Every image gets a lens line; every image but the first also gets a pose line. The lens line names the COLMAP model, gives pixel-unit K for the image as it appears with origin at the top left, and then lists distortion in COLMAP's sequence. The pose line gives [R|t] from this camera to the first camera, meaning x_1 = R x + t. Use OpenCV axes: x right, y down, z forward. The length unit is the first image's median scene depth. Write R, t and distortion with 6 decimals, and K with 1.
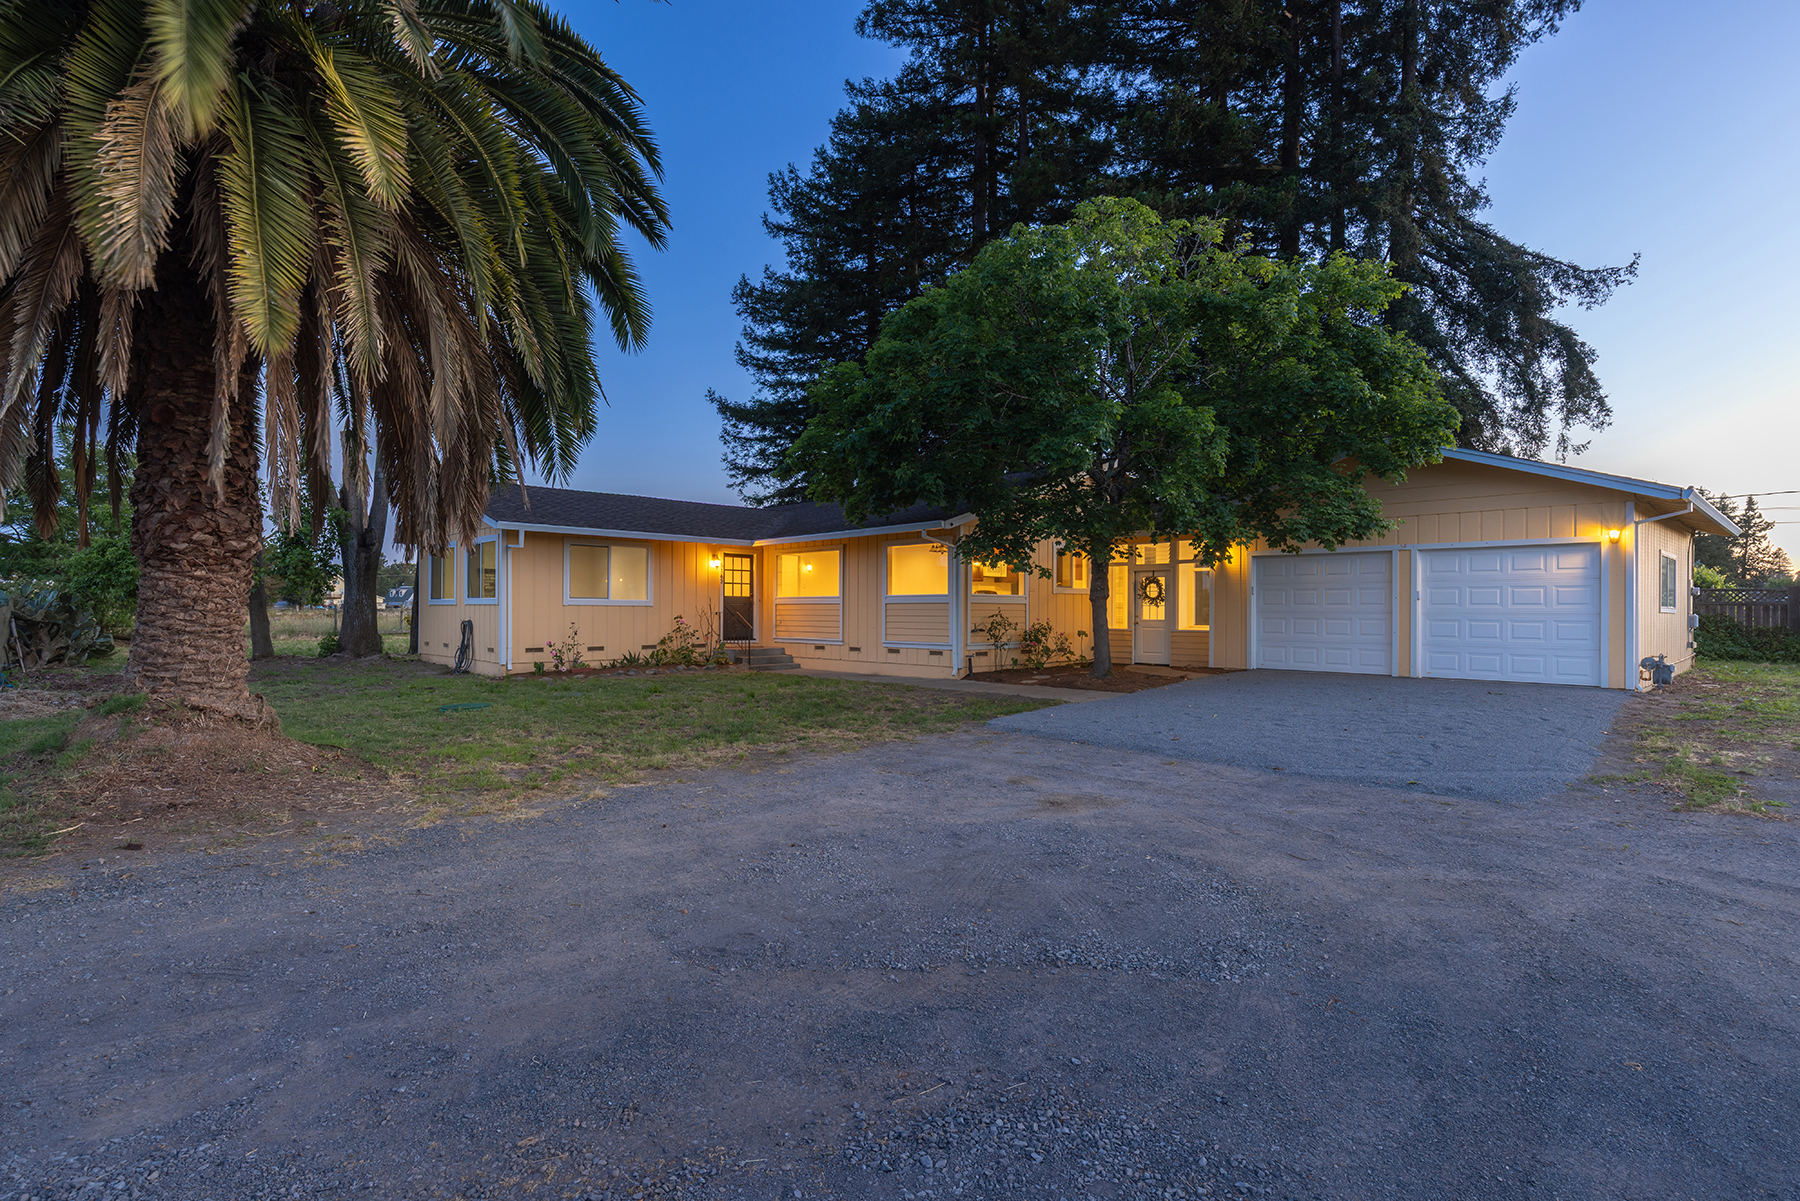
lens RADIAL K [[940.3, 0, 932.2], [0, 940.3, 603.3], [0, 0, 1]] dist [-0.014229, 0.005270]
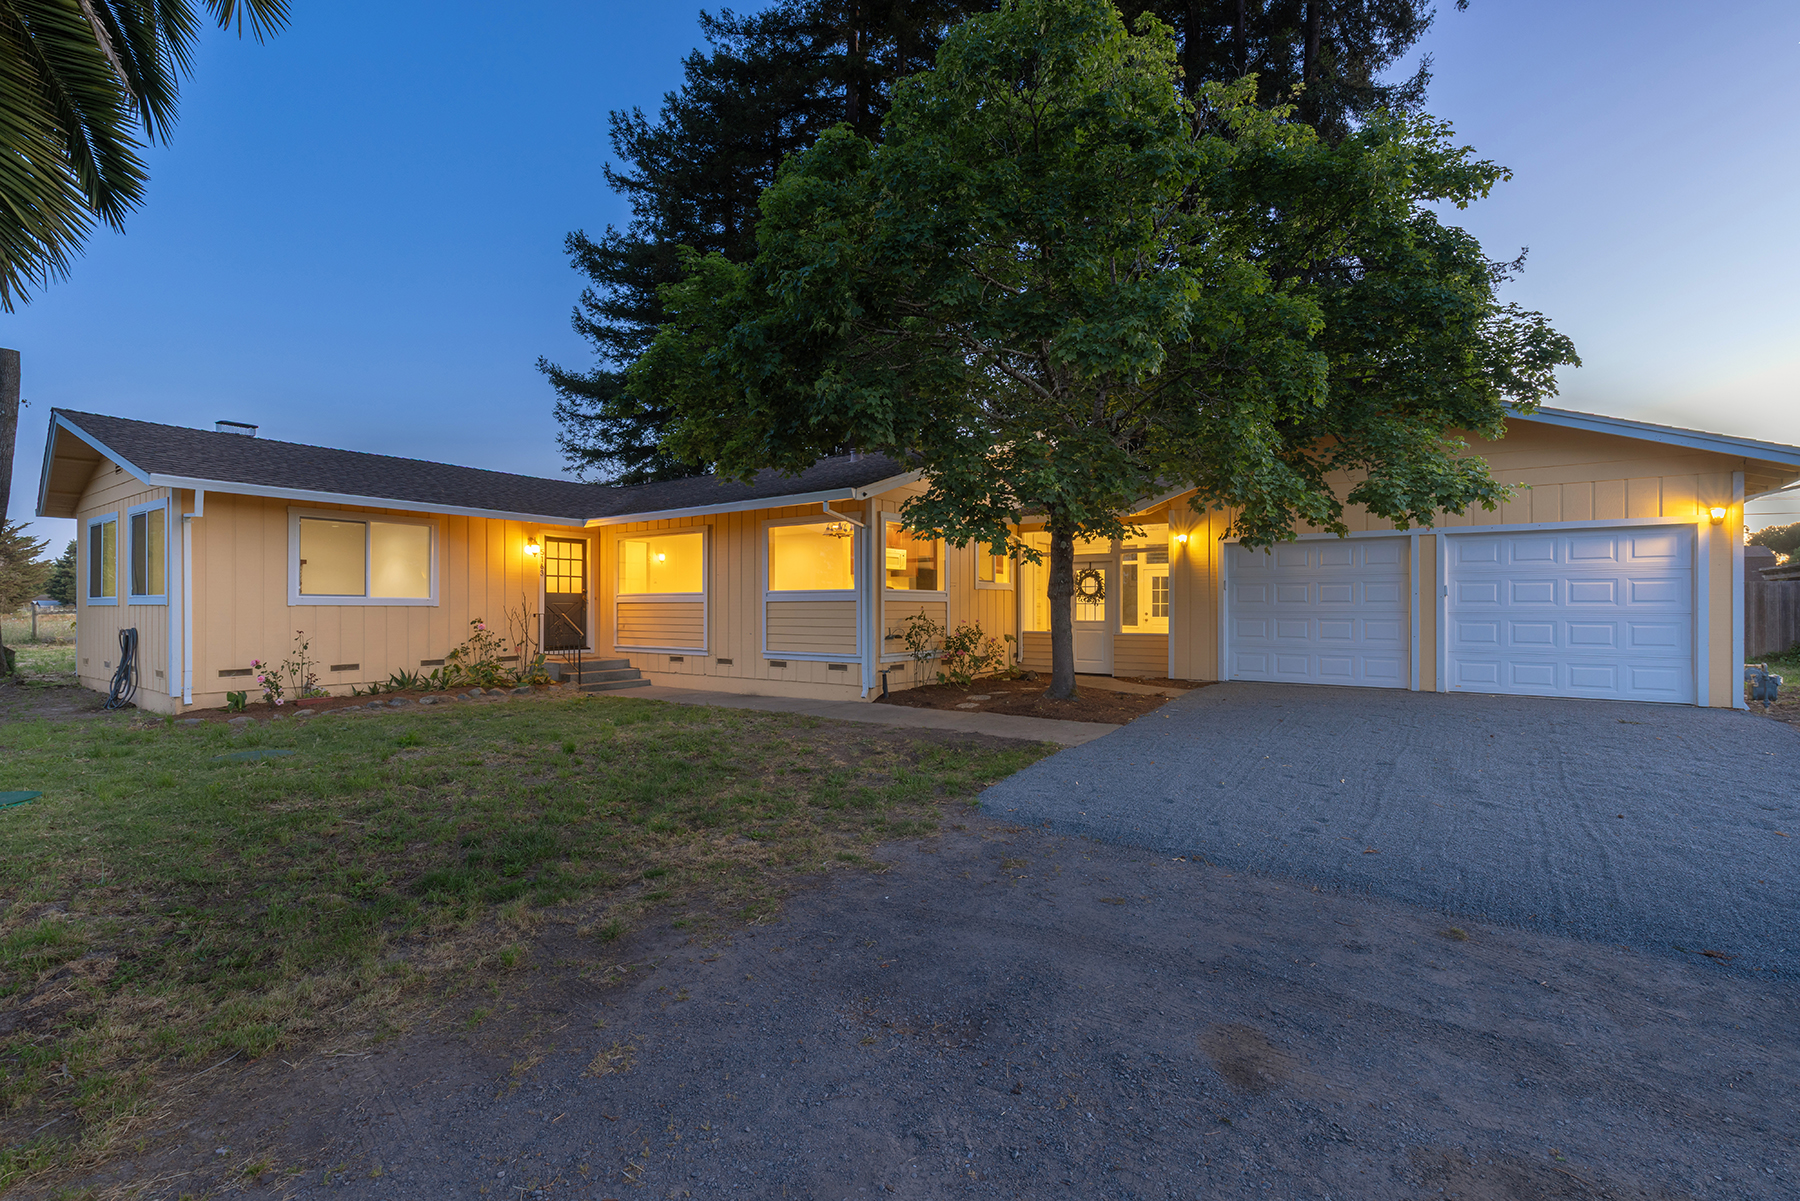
lens RADIAL K [[815.7, 0, 917.0], [0, 815.7, 605.2], [0, 0, 1]] dist [-0.001846, 0.000045]
pose [[0.984281, -0.002737, 0.176588, -0.049091], [0.001738, 0.999982, 0.005816, -0.000666], [-0.176600, -0.005418, 0.984268, 0.346555]]
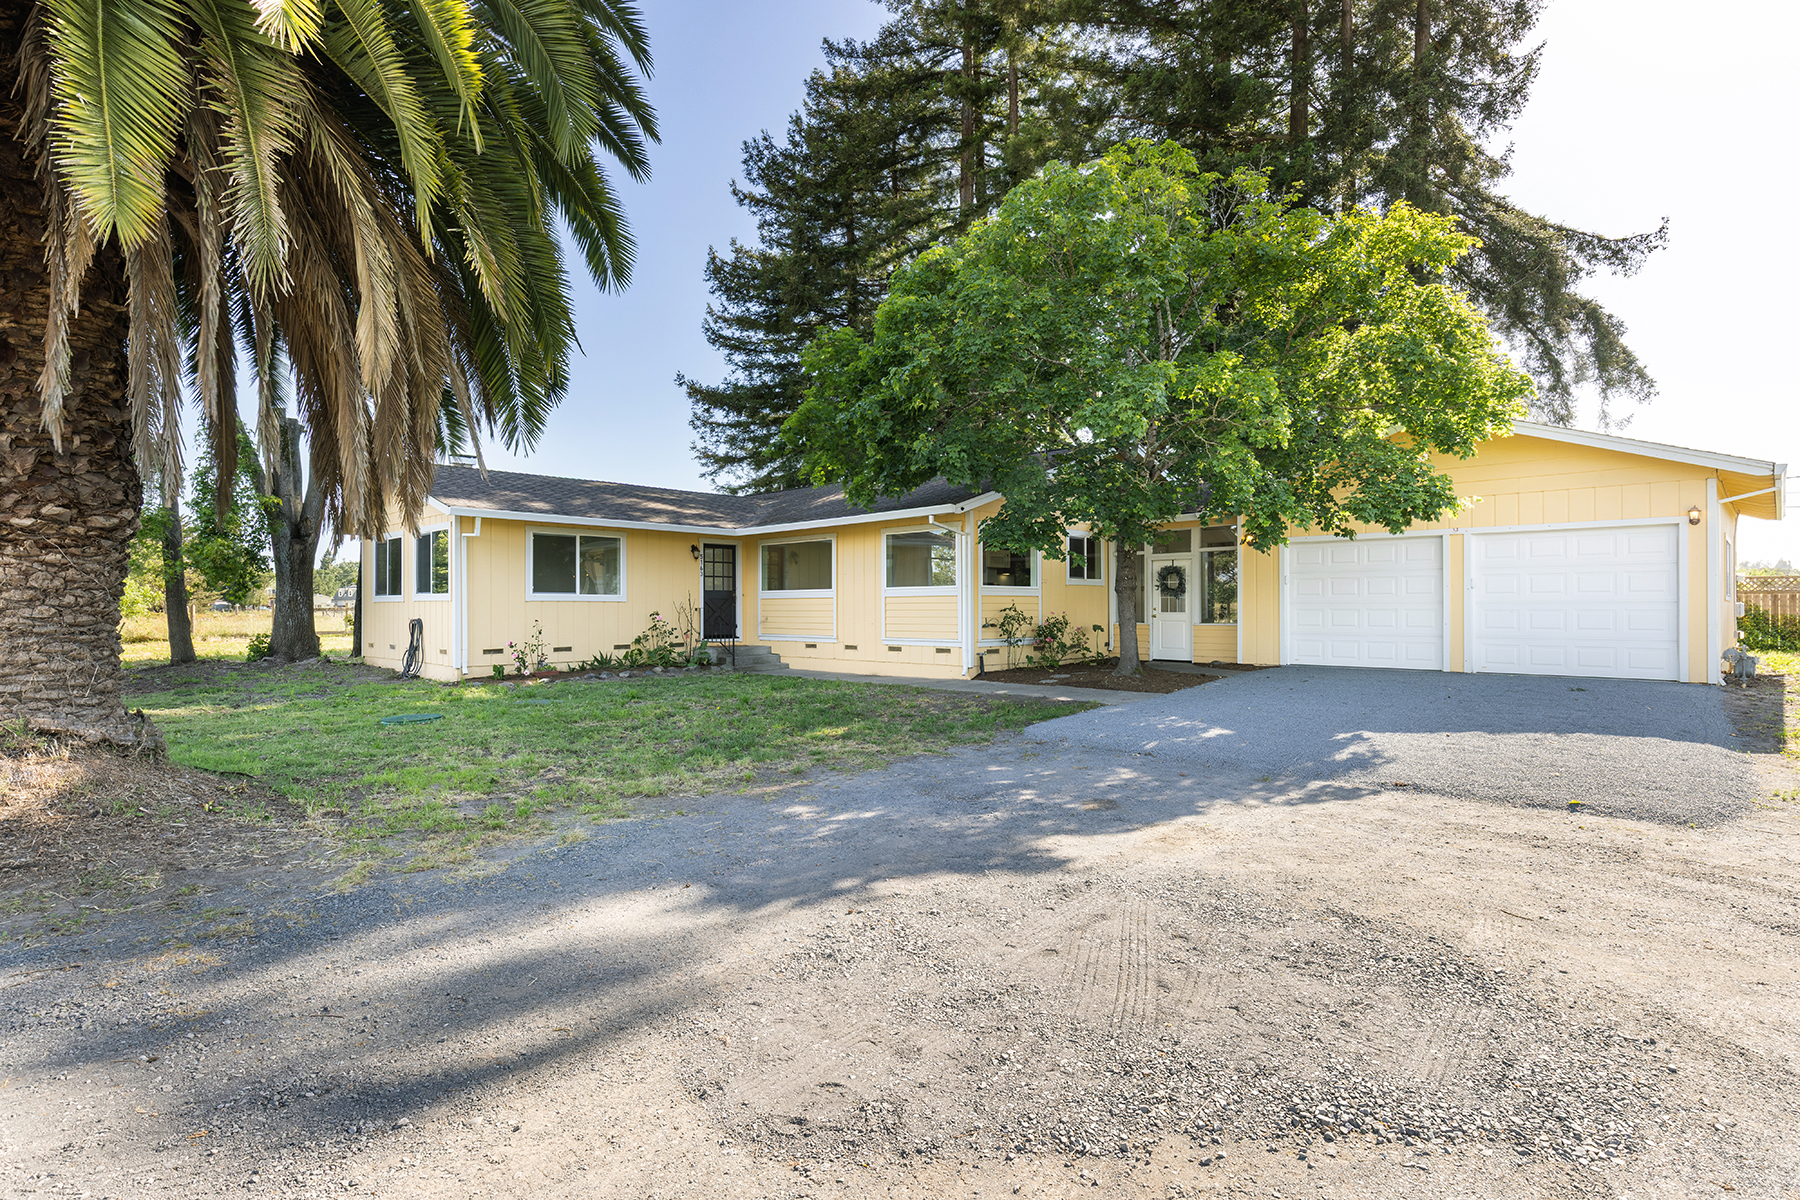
lens RADIAL K [[940.3, 0, 935.2], [0, 940.3, 601.2], [0, 0, 1]] dist [-0.014229, 0.005270]
pose [[0.999141, -0.006989, 0.040858, -0.040570], [0.006946, 0.999975, 0.001182, 0.003860], [-0.040866, -0.000897, 0.999164, 0.093405]]
